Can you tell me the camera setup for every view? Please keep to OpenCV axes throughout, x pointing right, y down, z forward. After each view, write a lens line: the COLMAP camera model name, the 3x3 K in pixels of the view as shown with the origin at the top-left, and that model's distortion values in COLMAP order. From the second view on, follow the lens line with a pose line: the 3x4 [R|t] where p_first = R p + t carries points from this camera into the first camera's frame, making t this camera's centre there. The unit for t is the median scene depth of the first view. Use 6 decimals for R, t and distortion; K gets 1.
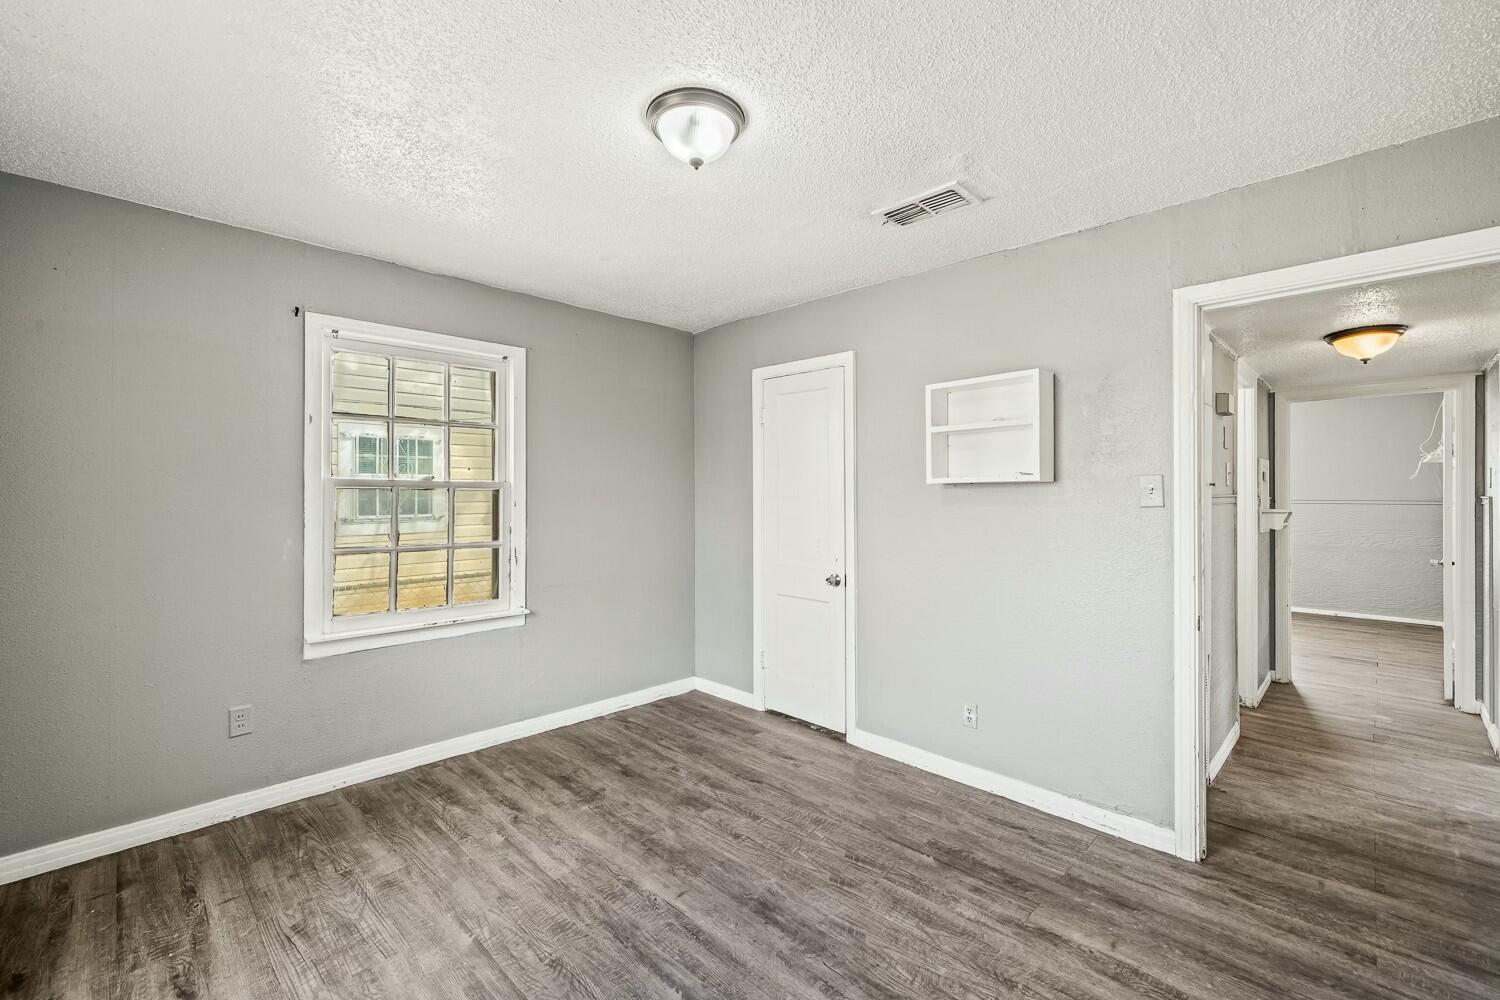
lens RADIAL K [[636.0, 0, 748.0], [0, 636.0, 490.7], [0, 0, 1]] dist [-0.003109, 0.002342]
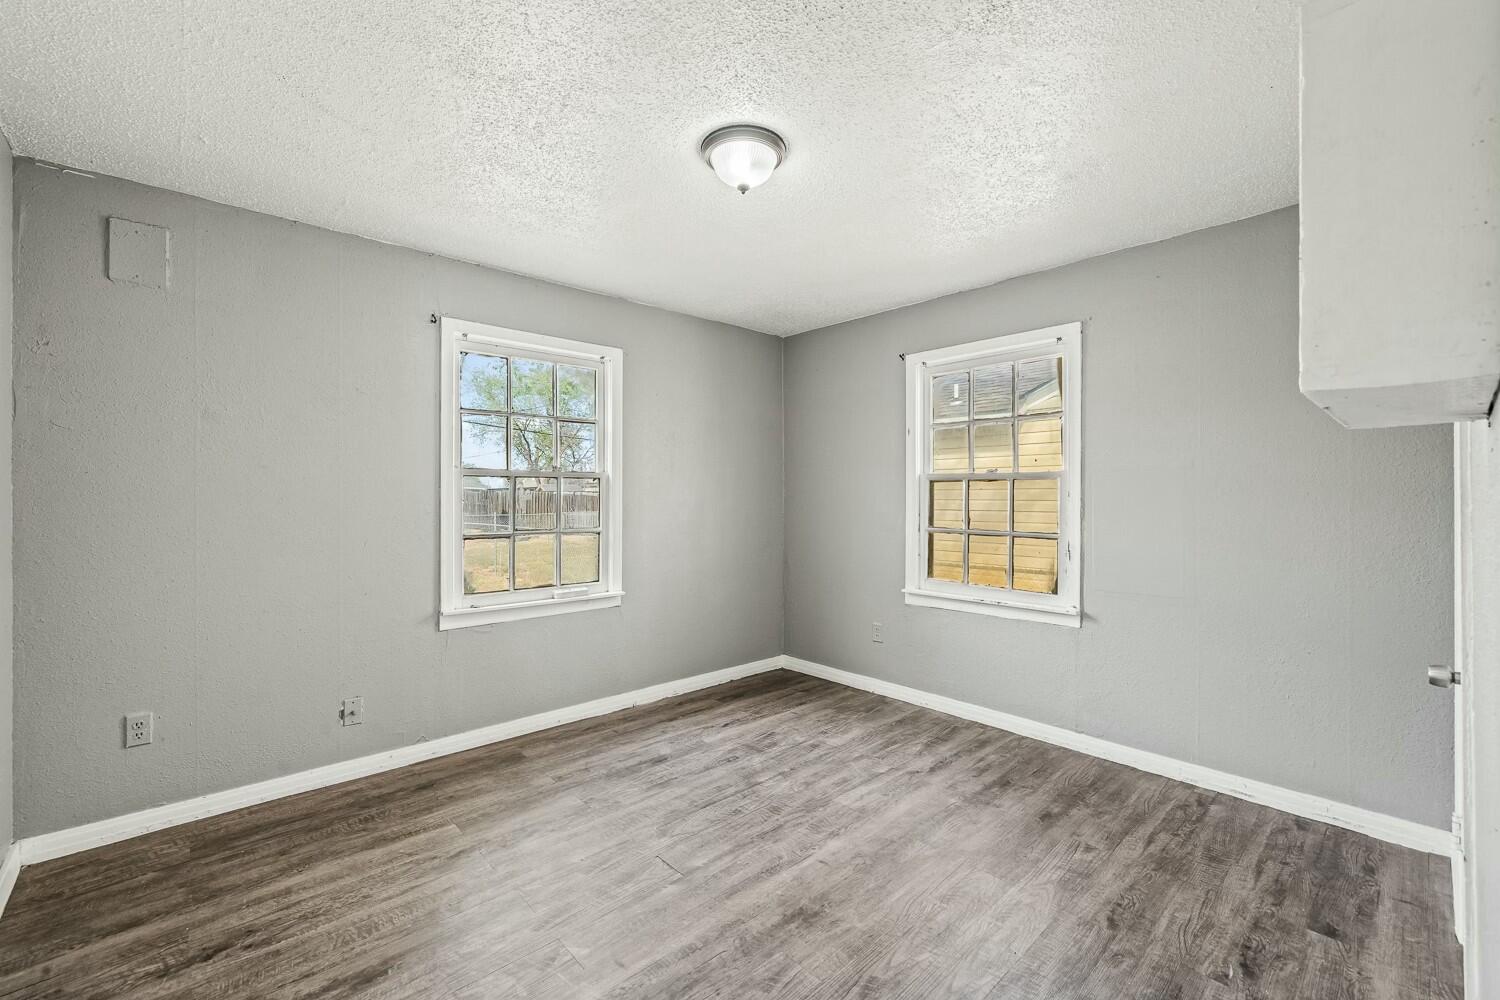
lens RADIAL K [[636.0, 0, 748.2], [0, 636.0, 498.6], [0, 0, 1]] dist [-0.003109, 0.002342]
pose [[-0.045553, 0.005979, -0.998944, 0.707961], [0.000894, 0.999982, 0.005945, 0.024270], [0.998962, -0.000622, -0.045557, 0.697732]]
